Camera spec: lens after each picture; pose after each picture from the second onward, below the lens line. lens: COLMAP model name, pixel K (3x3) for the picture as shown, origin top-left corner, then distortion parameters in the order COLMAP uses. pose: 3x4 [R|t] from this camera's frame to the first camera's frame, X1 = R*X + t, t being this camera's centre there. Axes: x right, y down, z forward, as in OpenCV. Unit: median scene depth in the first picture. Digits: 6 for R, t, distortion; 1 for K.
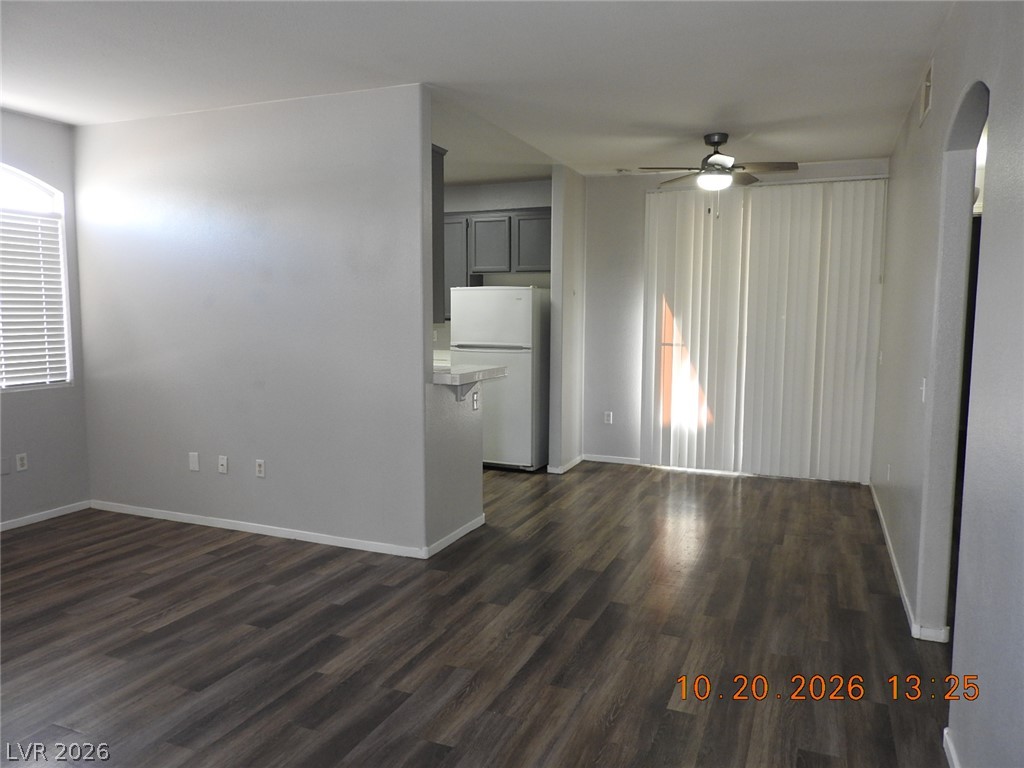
lens RADIAL K [[729.9, 0, 514.3], [0, 729.9, 384.1], [0, 0, 1]] dist [0.010620, -0.004011]
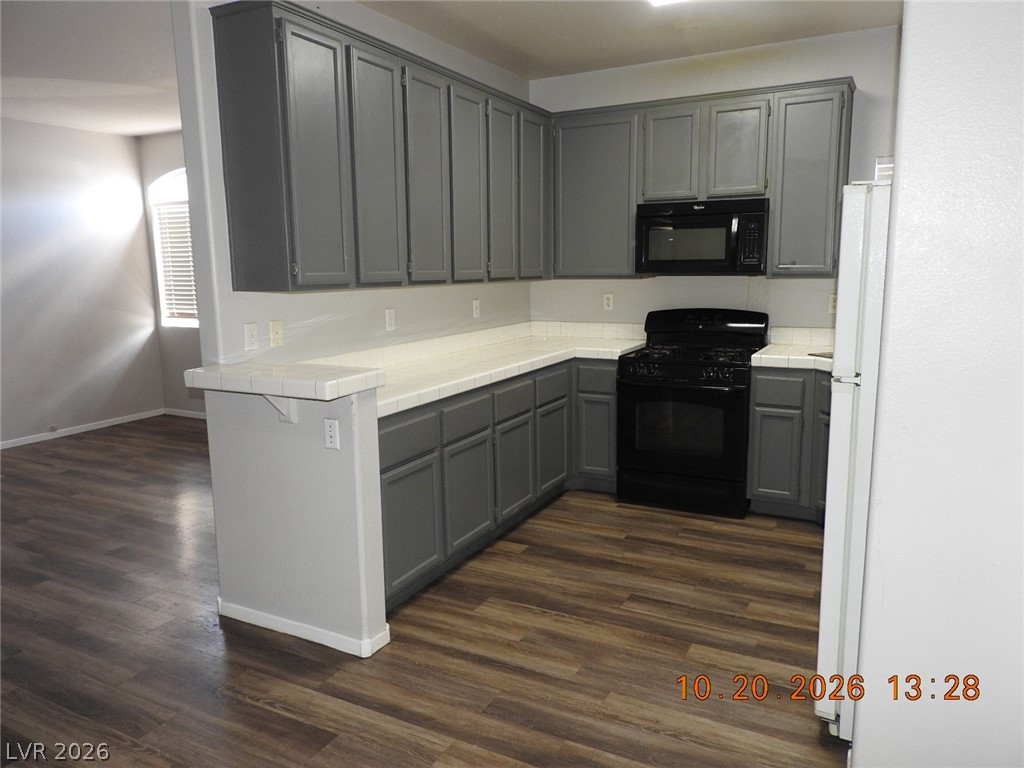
lens RADIAL K [[729.9, 0, 514.3], [0, 729.9, 384.1], [0, 0, 1]] dist [0.010620, -0.004011]
pose [[-0.091631, 0.158185, -0.983149, 0.538738], [-0.084036, 0.982552, 0.165921, -0.132906], [0.992241, 0.097823, -0.076739, 1.333870]]
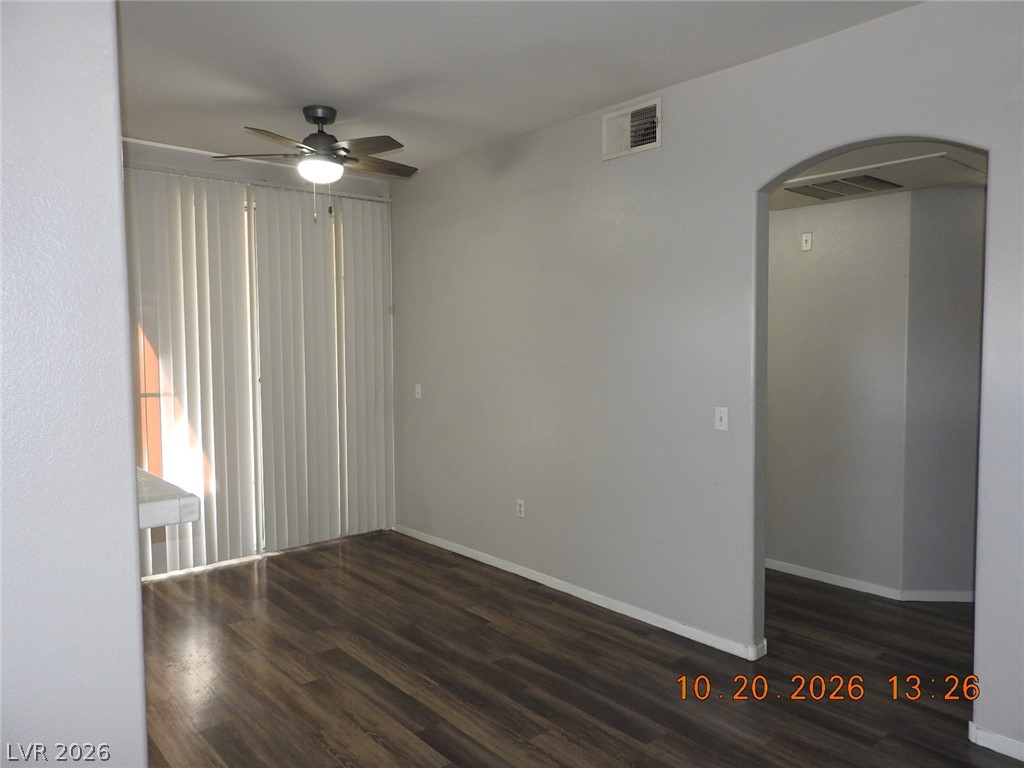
lens RADIAL K [[729.9, 0, 514.3], [0, 729.9, 384.1], [0, 0, 1]] dist [0.010620, -0.004011]
pose [[0.447640, -0.061656, 0.892086, -0.378765], [0.097984, 0.994995, 0.019600, -0.070052], [-0.888829, 0.078637, 0.451441, 0.619375]]
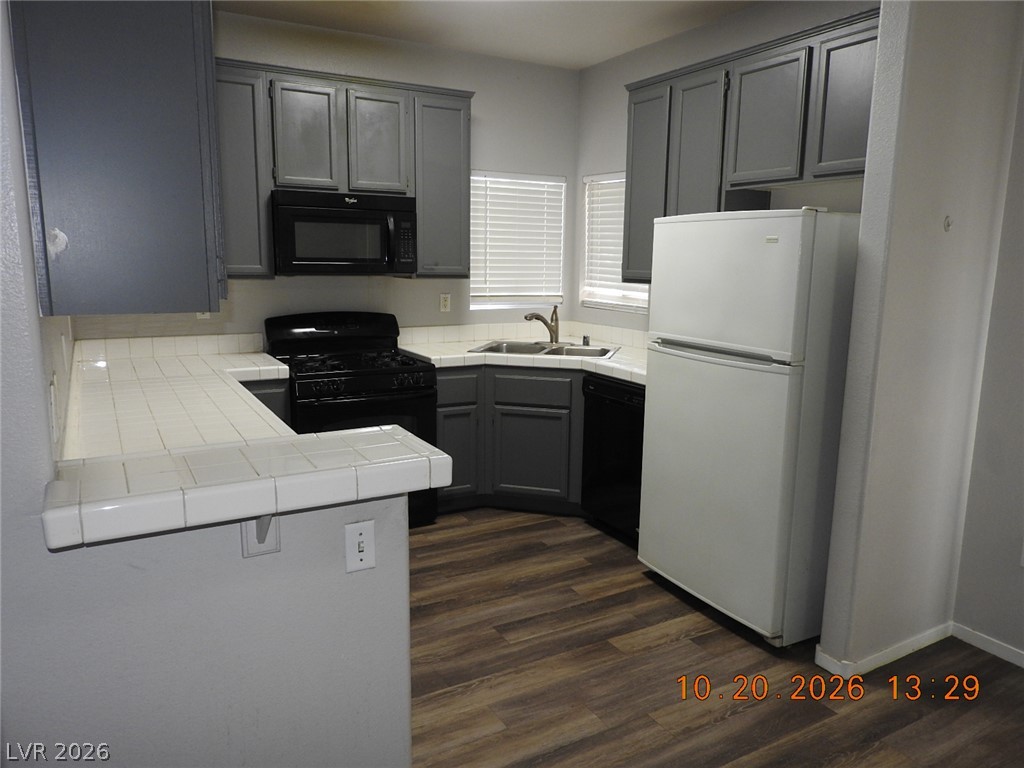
lens RADIAL K [[729.9, 0, 514.3], [0, 729.9, 384.1], [0, 0, 1]] dist [0.010620, -0.004011]
pose [[0.791764, 0.109856, -0.600867, 0.221308], [-0.069374, 0.993502, 0.090227, -0.095828], [0.606874, -0.029754, 0.794241, 0.883042]]
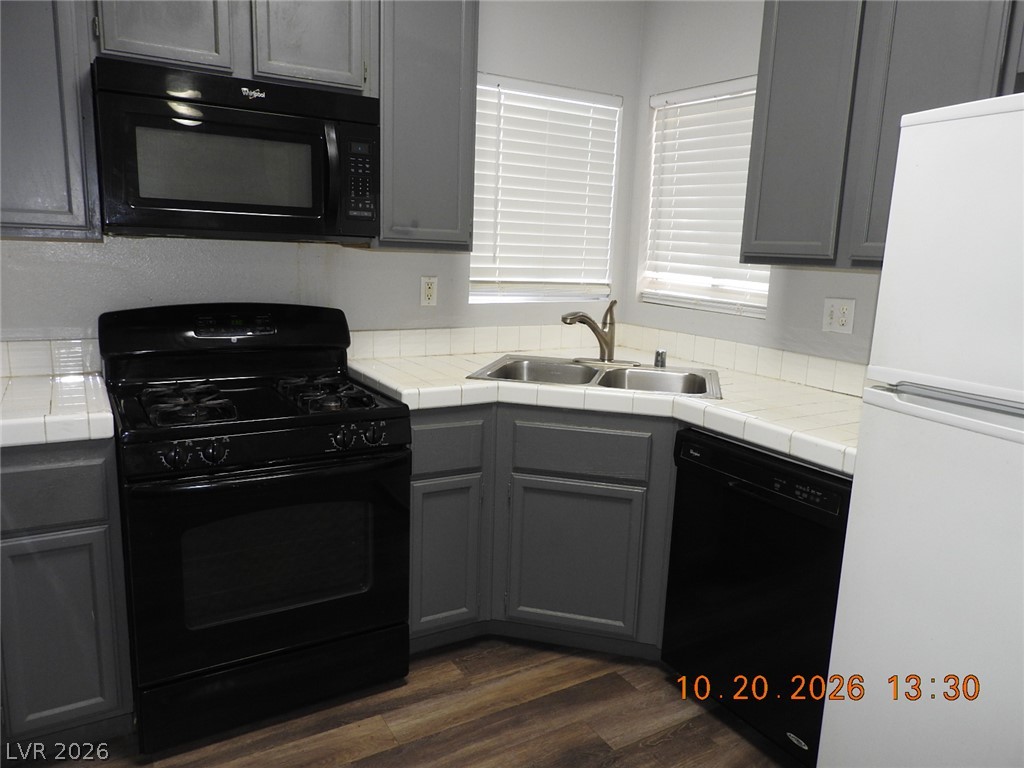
lens RADIAL K [[729.9, 0, 514.3], [0, 729.9, 384.1], [0, 0, 1]] dist [0.010620, -0.004011]
pose [[0.804329, 0.135081, -0.578626, -0.068709], [-0.091118, 0.990338, 0.104536, -0.103907], [0.587157, -0.031358, 0.808866, 1.193440]]
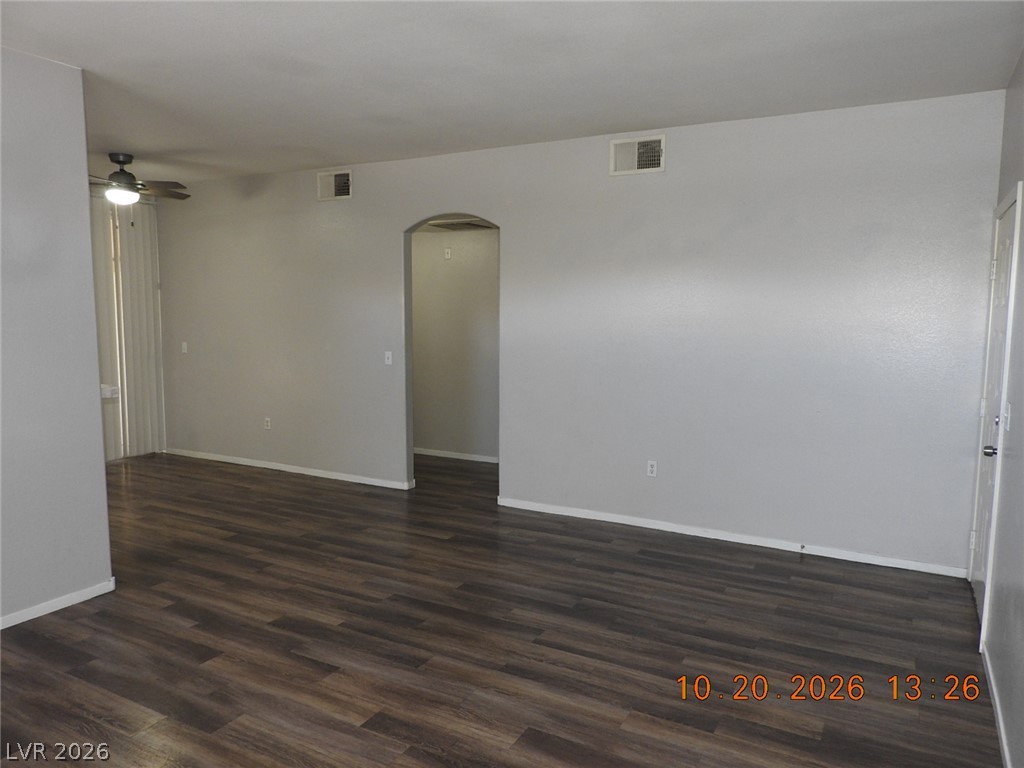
lens RADIAL K [[729.9, 0, 514.3], [0, 729.9, 384.1], [0, 0, 1]] dist [0.010620, -0.004011]
pose [[0.107131, -0.108169, 0.988343, -0.956565], [0.092031, 0.990875, 0.098470, -0.061616], [-0.989976, 0.080409, 0.116108, 0.375952]]
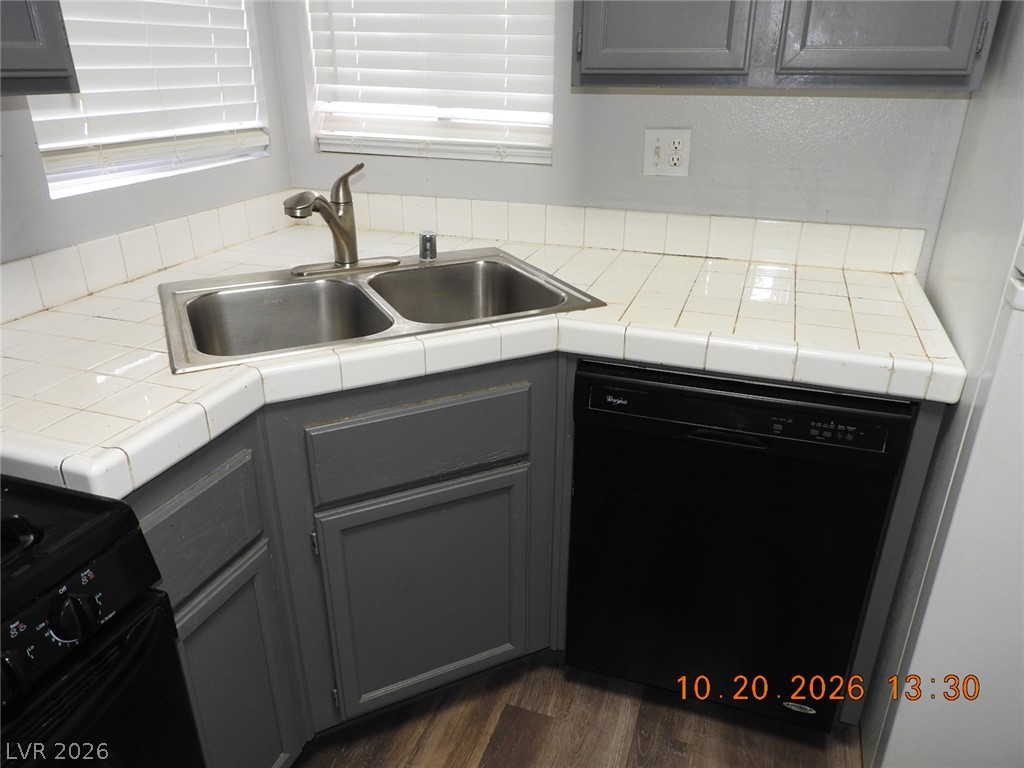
lens RADIAL K [[729.9, 0, 514.3], [0, 729.9, 384.1], [0, 0, 1]] dist [0.010620, -0.004011]
pose [[0.998289, -0.027870, 0.051395, -0.316065], [0.010266, 0.948967, 0.315207, -0.127257], [-0.057557, -0.314141, 0.947630, 1.362886]]
